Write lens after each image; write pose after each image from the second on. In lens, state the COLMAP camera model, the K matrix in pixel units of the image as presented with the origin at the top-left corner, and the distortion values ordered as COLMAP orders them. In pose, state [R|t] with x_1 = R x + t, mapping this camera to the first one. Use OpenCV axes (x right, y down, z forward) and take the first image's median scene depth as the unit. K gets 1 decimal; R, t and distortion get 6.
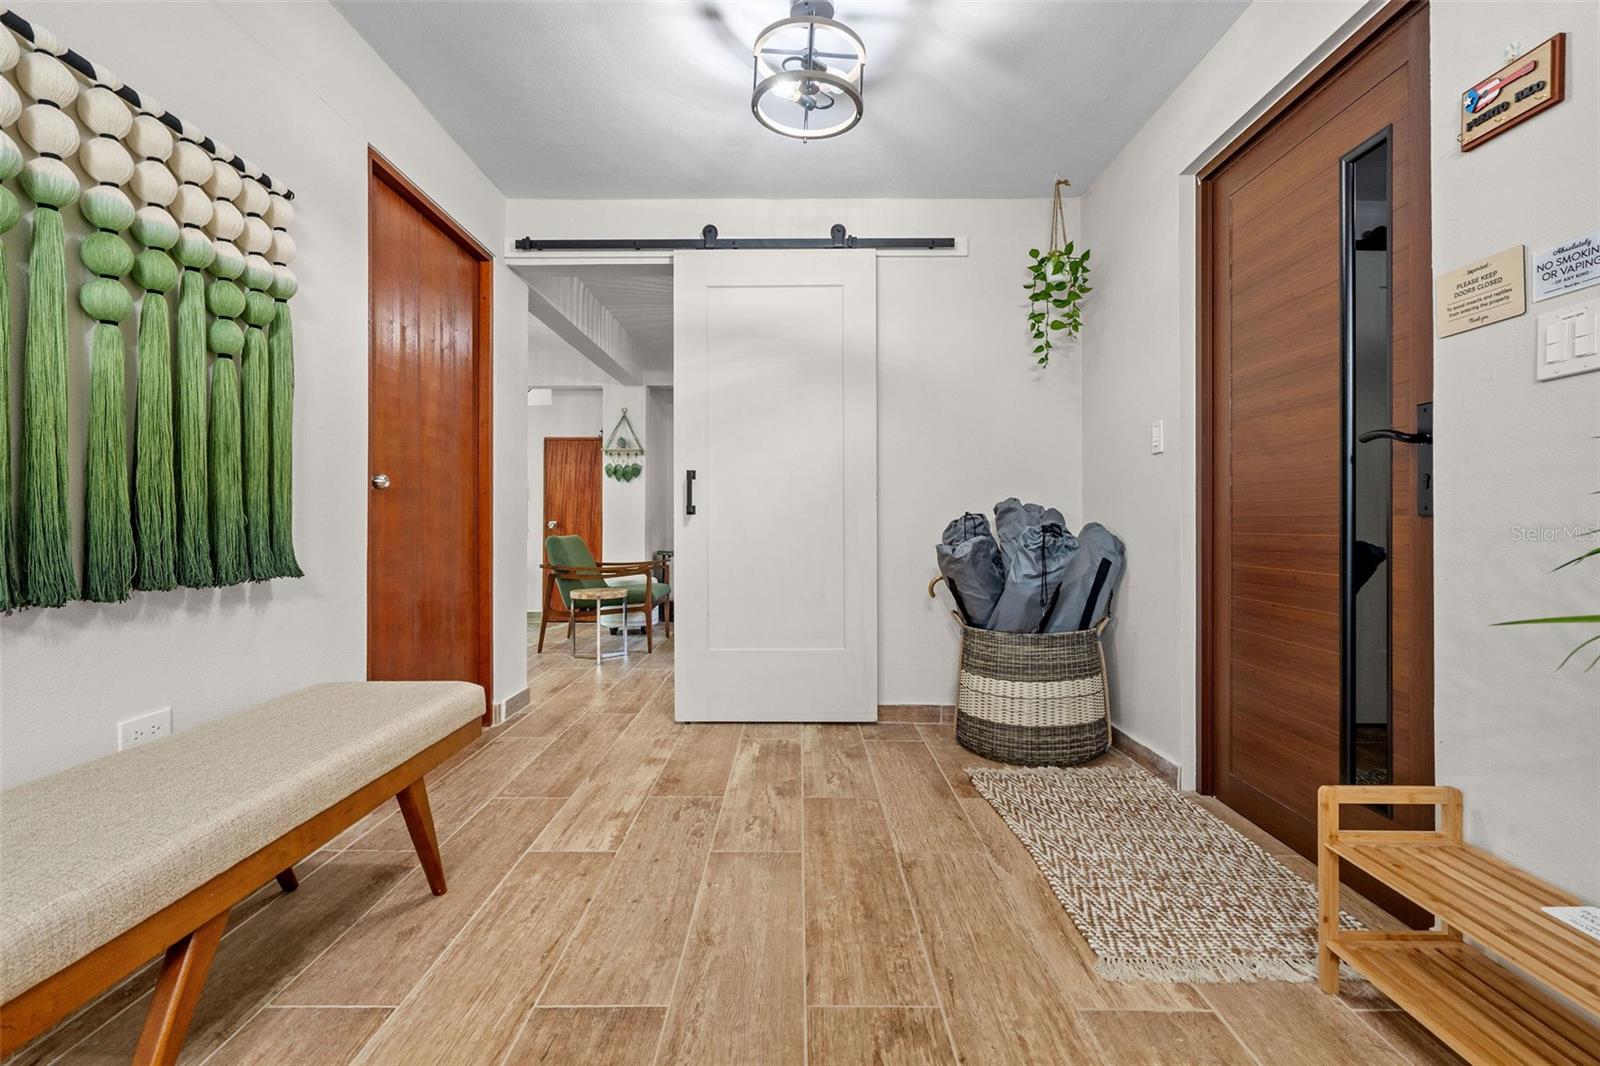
lens RADIAL K [[730.6, 0, 811.6], [0, 730.6, 534.5], [0, 0, 1]] dist [0.000069, 0.001424]
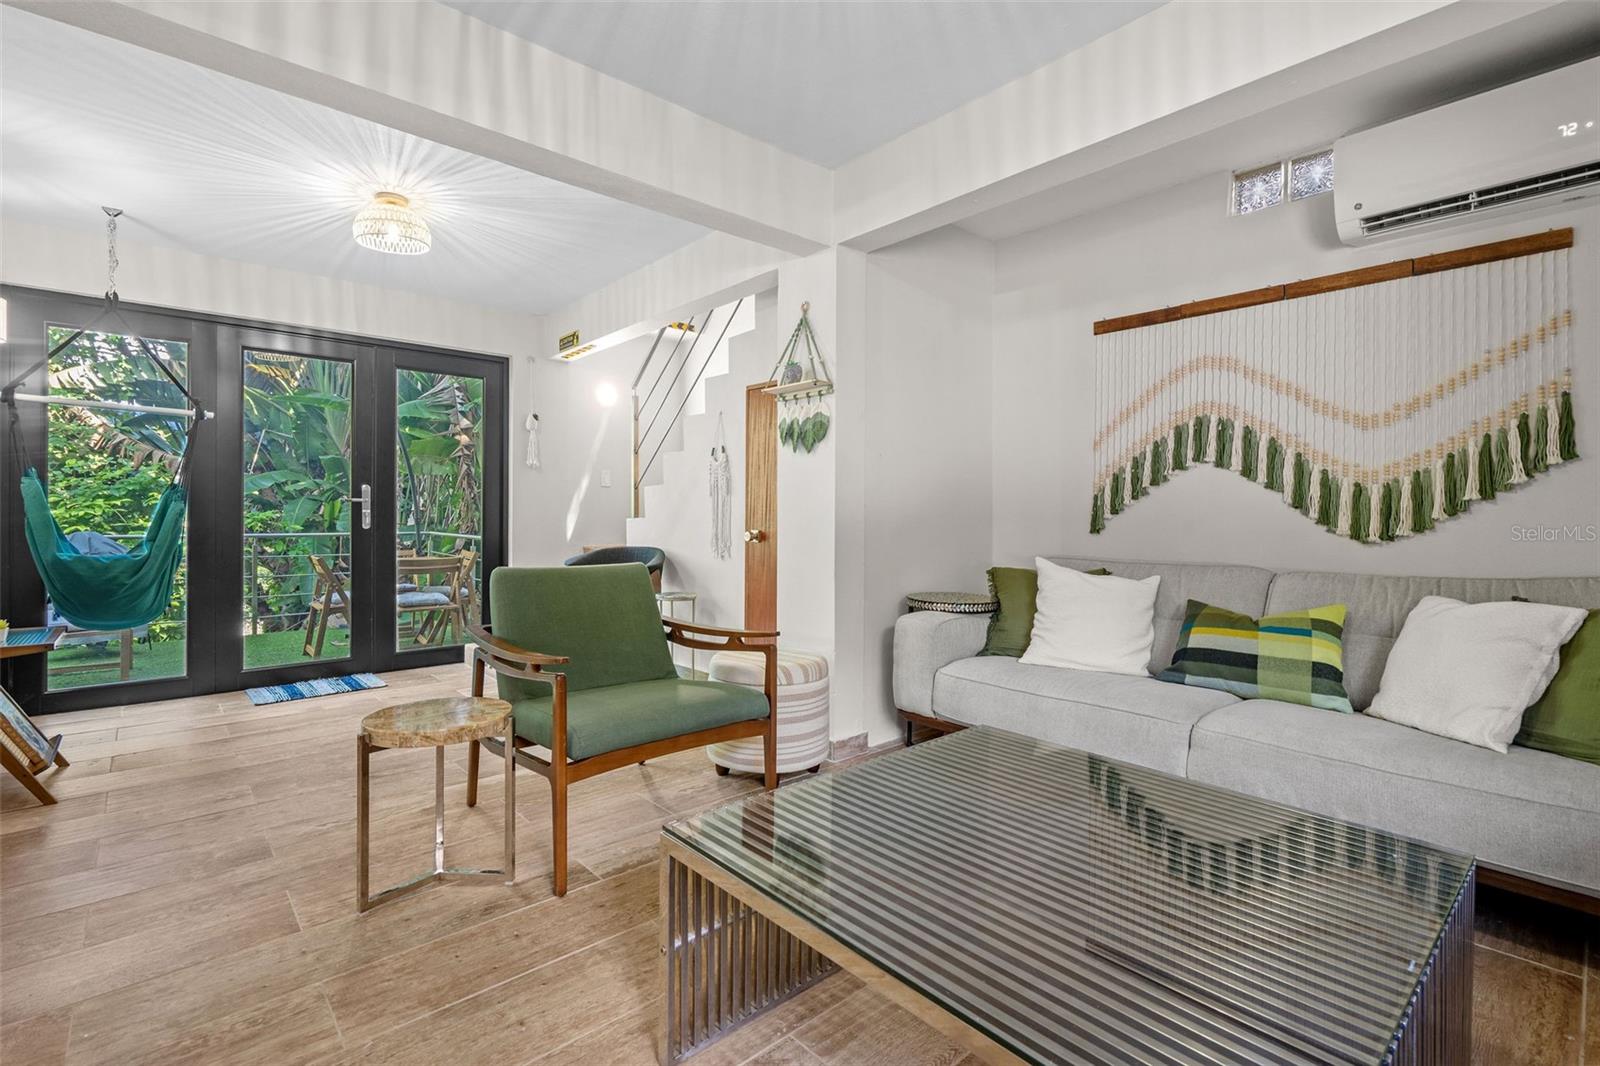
lens RADIAL K [[730.6, 0, 789.7], [0, 730.6, 510.4], [0, 0, 1]] dist [0.000069, 0.001424]
pose [[0.639066, -0.005315, -0.769133, 0.110442], [-0.010420, 0.999825, -0.015568, -0.026110], [0.769081, 0.017963, 0.638899, 0.682043]]
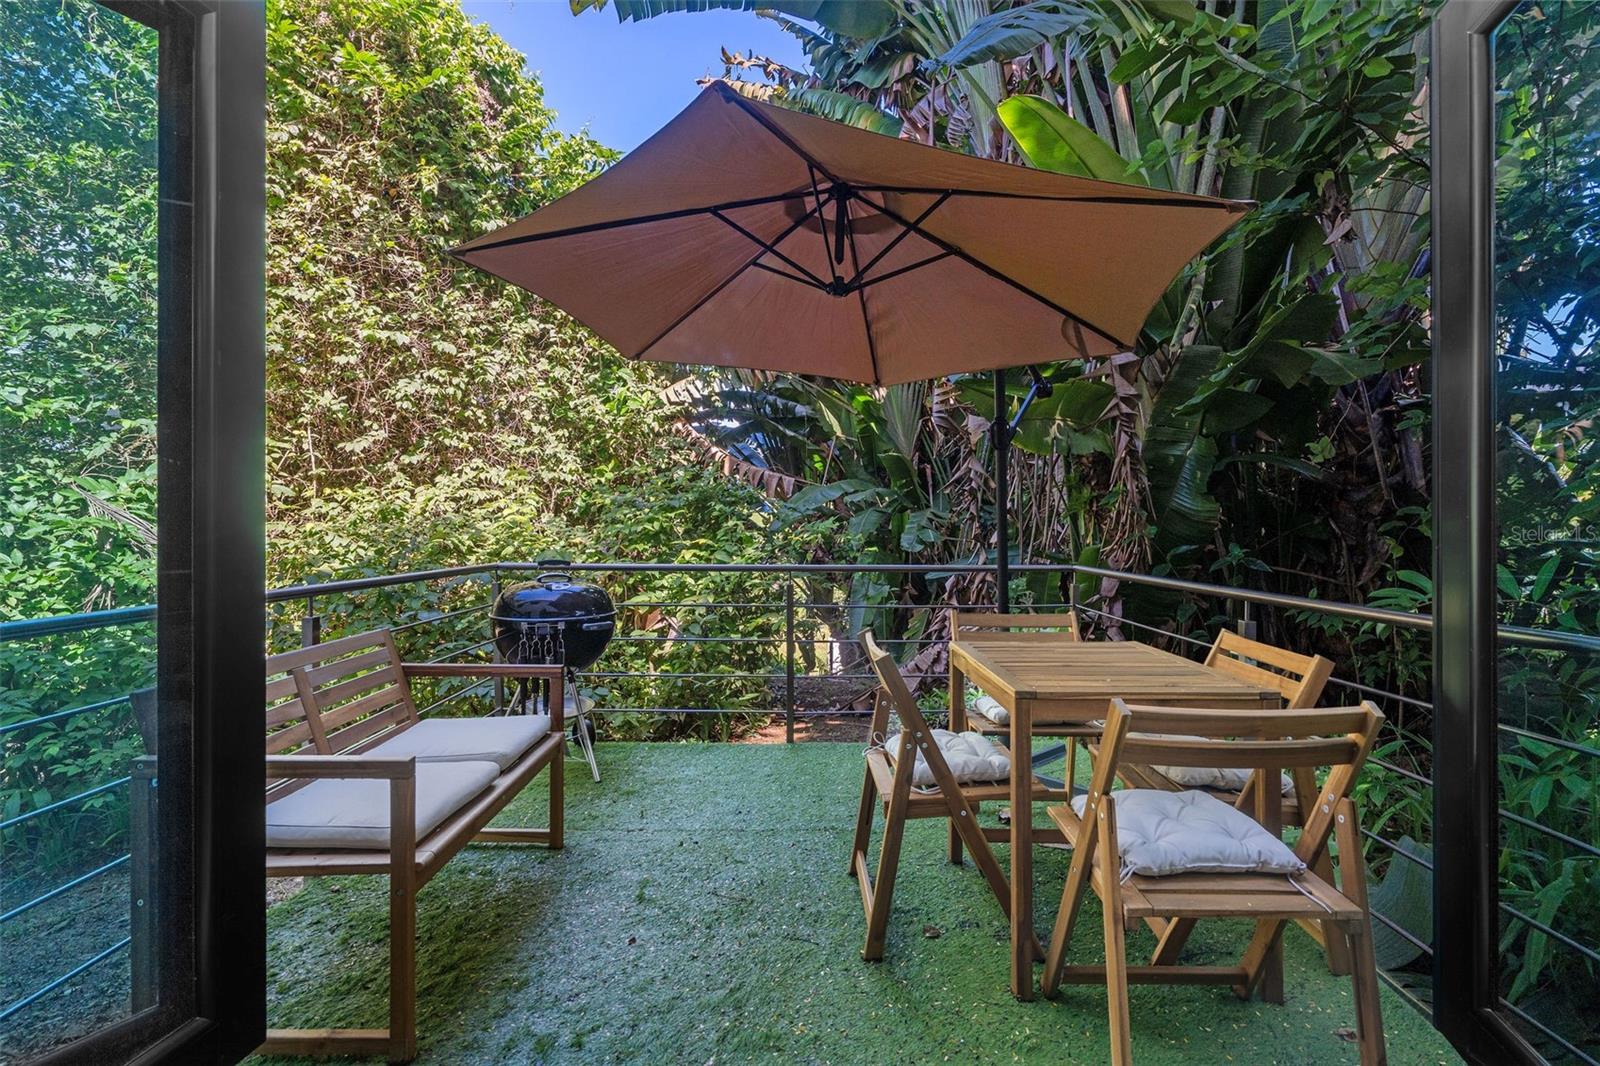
lens RADIAL K [[730.6, 0, 787.4], [0, 730.6, 524.8], [0, 0, 1]] dist [0.000069, 0.001424]
pose [[-0.018733, -0.006784, -0.999802, -0.601599], [-0.013357, 0.999889, -0.006534, -0.029330], [0.999735, 0.013232, -0.018821, 0.773050]]
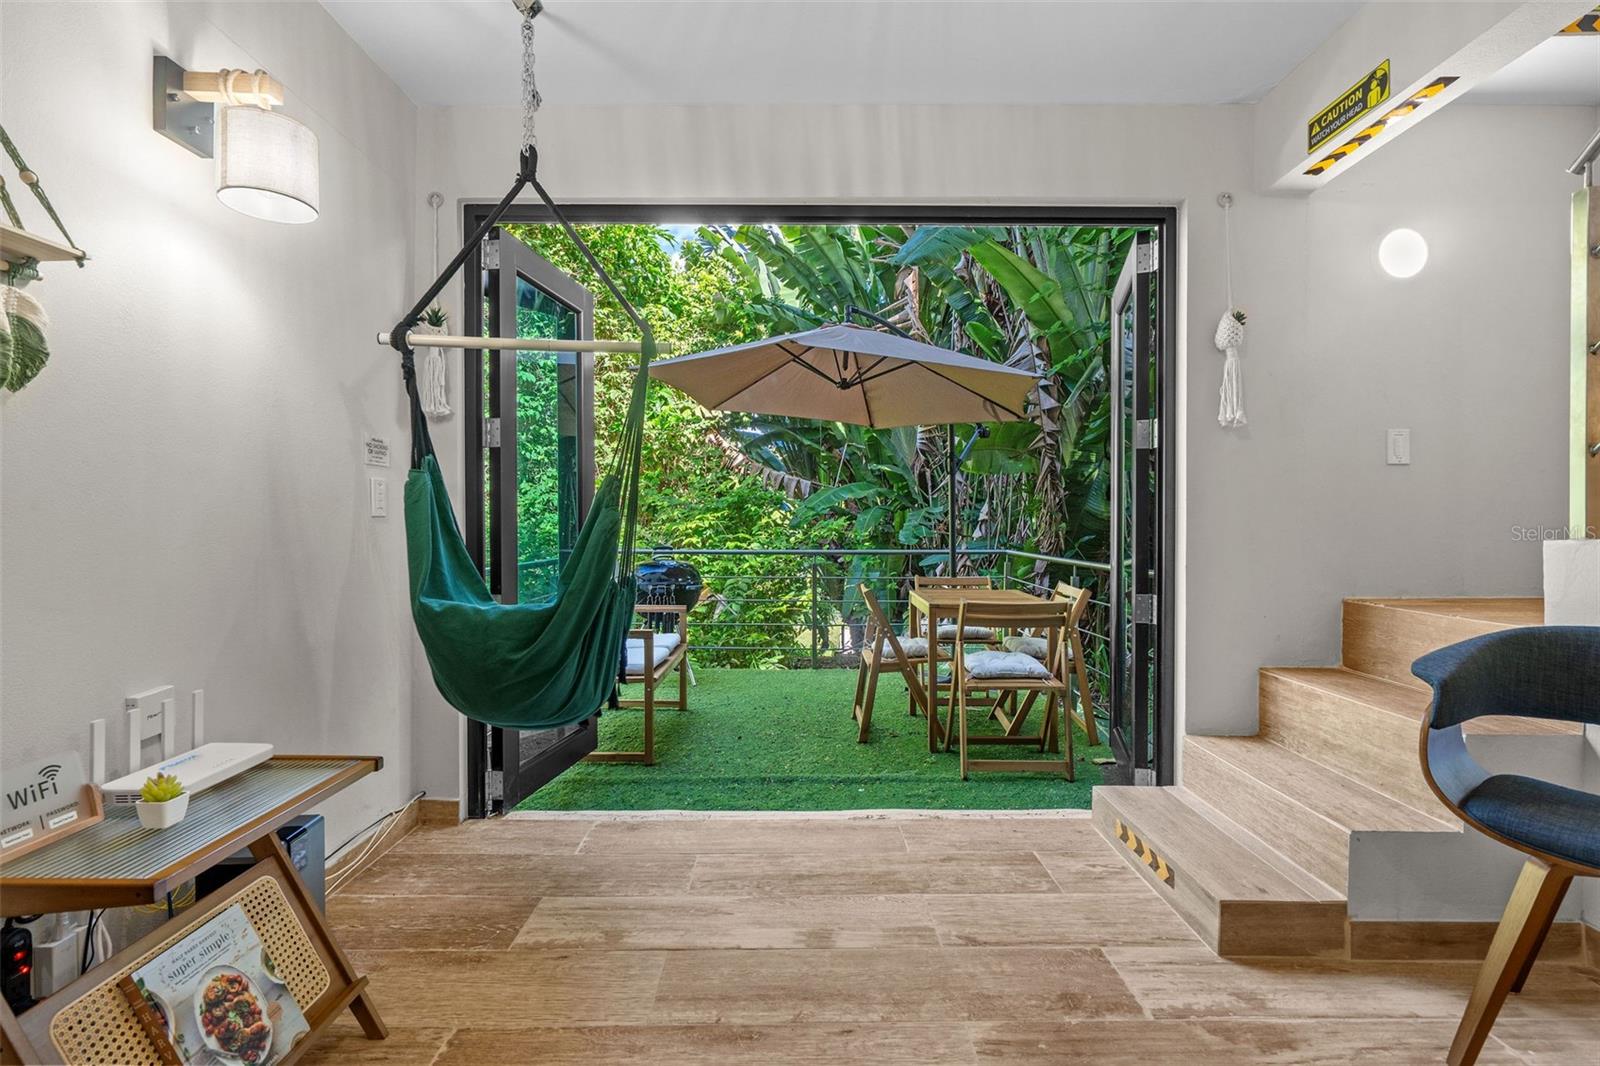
lens RADIAL K [[730.6, 0, 800.1], [0, 730.6, 533.6], [0, 0, 1]] dist [0.000069, 0.001424]
pose [[-0.017439, 0.010568, -0.999792, -0.306174], [-0.011713, 0.999873, 0.010773, -0.029700], [0.999779, 0.011898, -0.017313, 0.761987]]
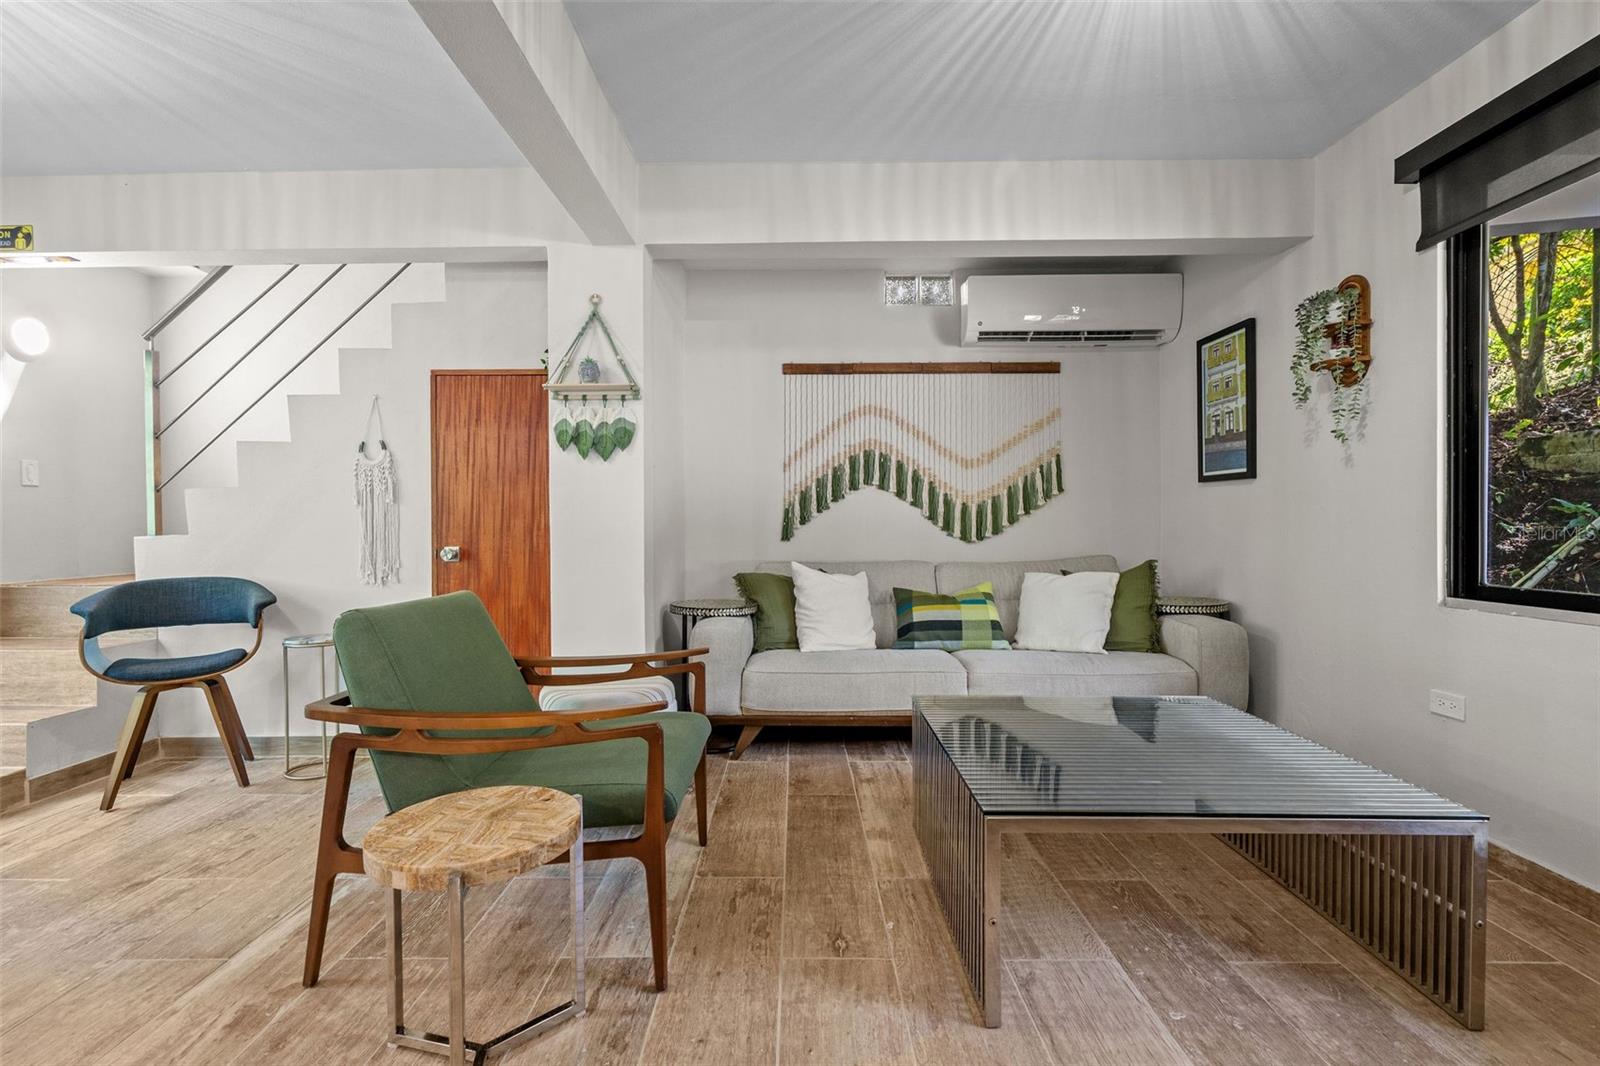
lens RADIAL K [[730.6, 0, 782.6], [0, 730.6, 529.7], [0, 0, 1]] dist [0.000069, 0.001424]
pose [[0.998960, -0.007928, -0.044903, -0.123421], [0.007706, 0.999957, -0.005115, -0.026302], [0.044942, 0.004764, 0.998978, 0.560033]]
